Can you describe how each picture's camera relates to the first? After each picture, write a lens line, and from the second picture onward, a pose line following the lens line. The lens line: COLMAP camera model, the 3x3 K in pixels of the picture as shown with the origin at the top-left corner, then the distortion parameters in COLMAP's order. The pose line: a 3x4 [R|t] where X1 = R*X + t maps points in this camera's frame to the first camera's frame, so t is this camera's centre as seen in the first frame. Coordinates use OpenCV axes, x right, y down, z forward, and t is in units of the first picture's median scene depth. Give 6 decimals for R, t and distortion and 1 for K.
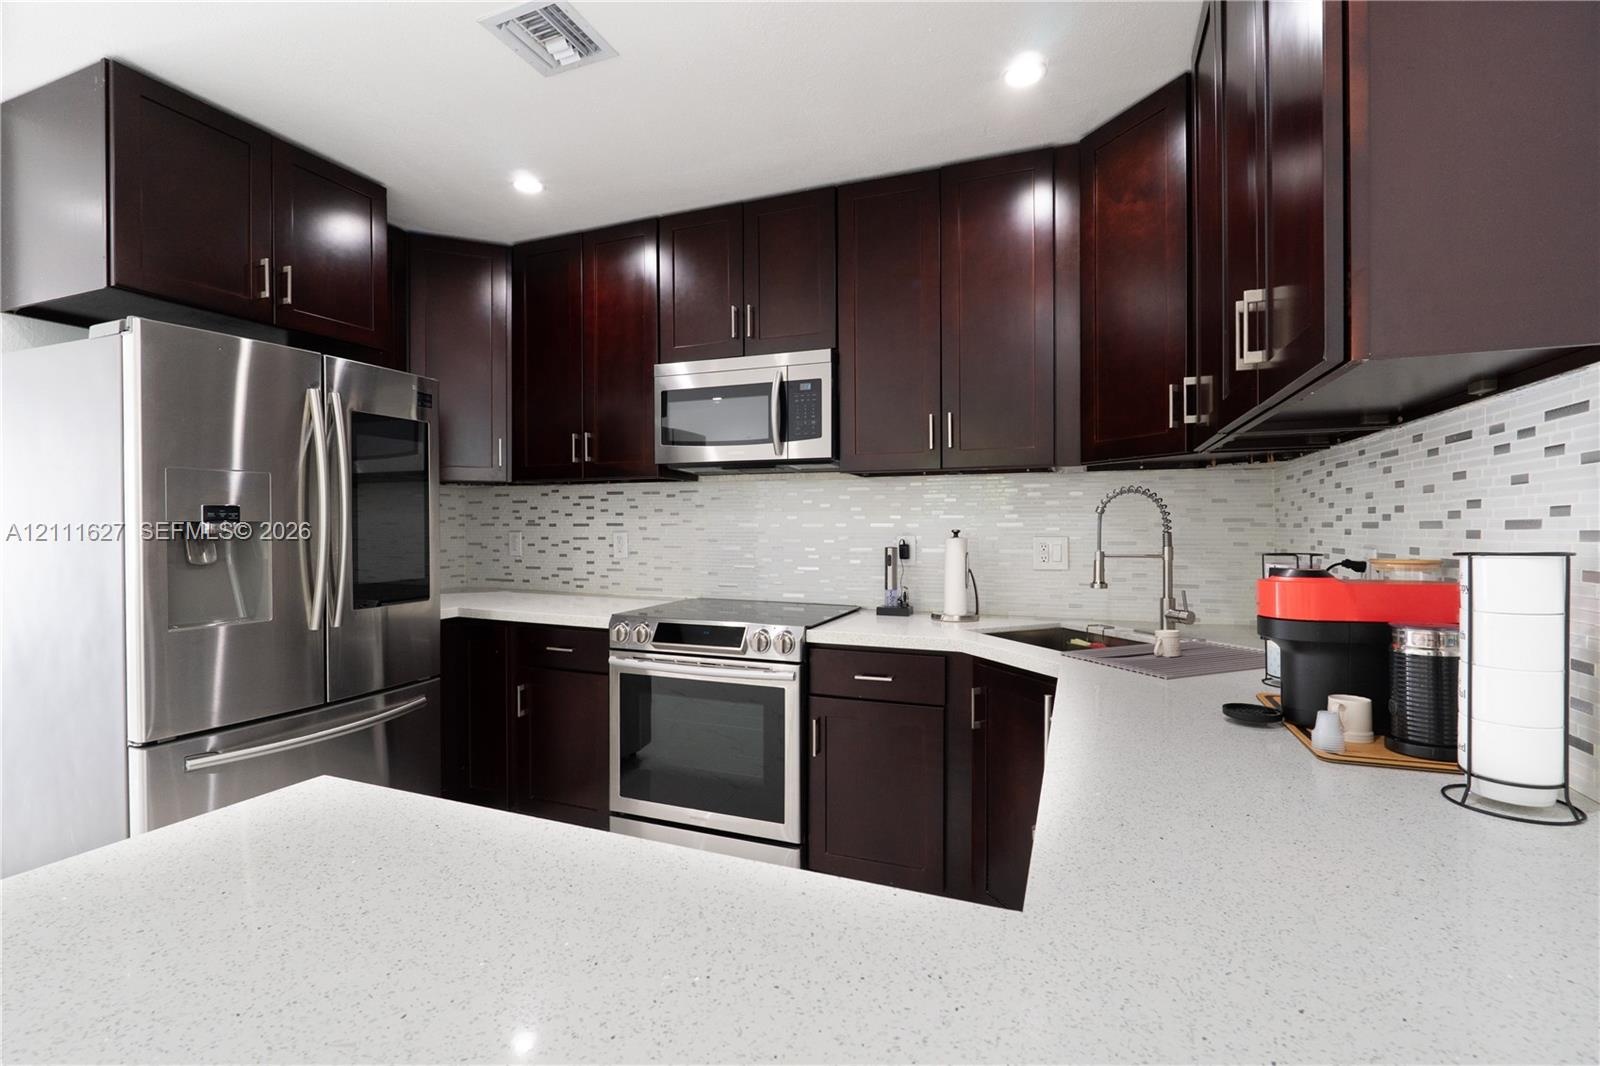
lens RADIAL K [[718.9, 0, 800.0], [0, 718.9, 533.0], [0, 0, 1]] dist [-0.014058, -0.000102]
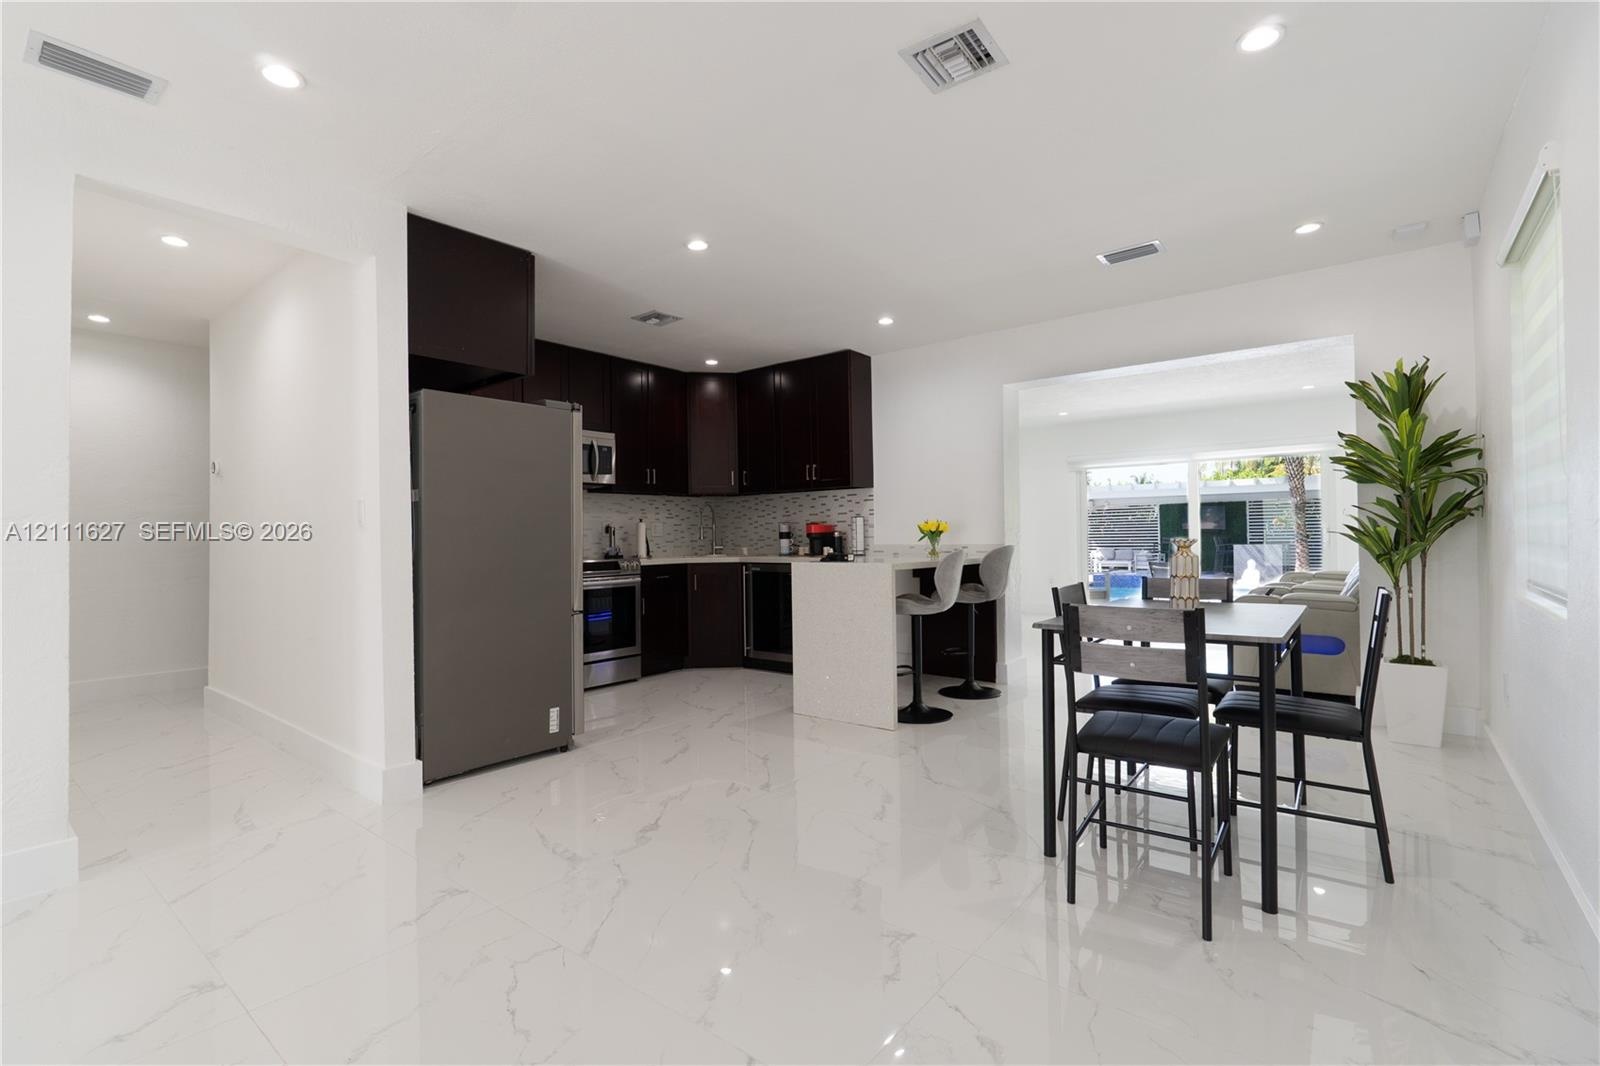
lens RADIAL K [[749.1, 0, 800.0], [0, 749.1, 533.0], [0, 0, 1]] dist [-0.016902, -0.000154]
pose [[0.289778, 0.001297, 0.957093, -2.560593], [0.026582, 0.999602, -0.009403, 0.101600], [-0.956725, 0.028166, 0.289628, -0.225769]]
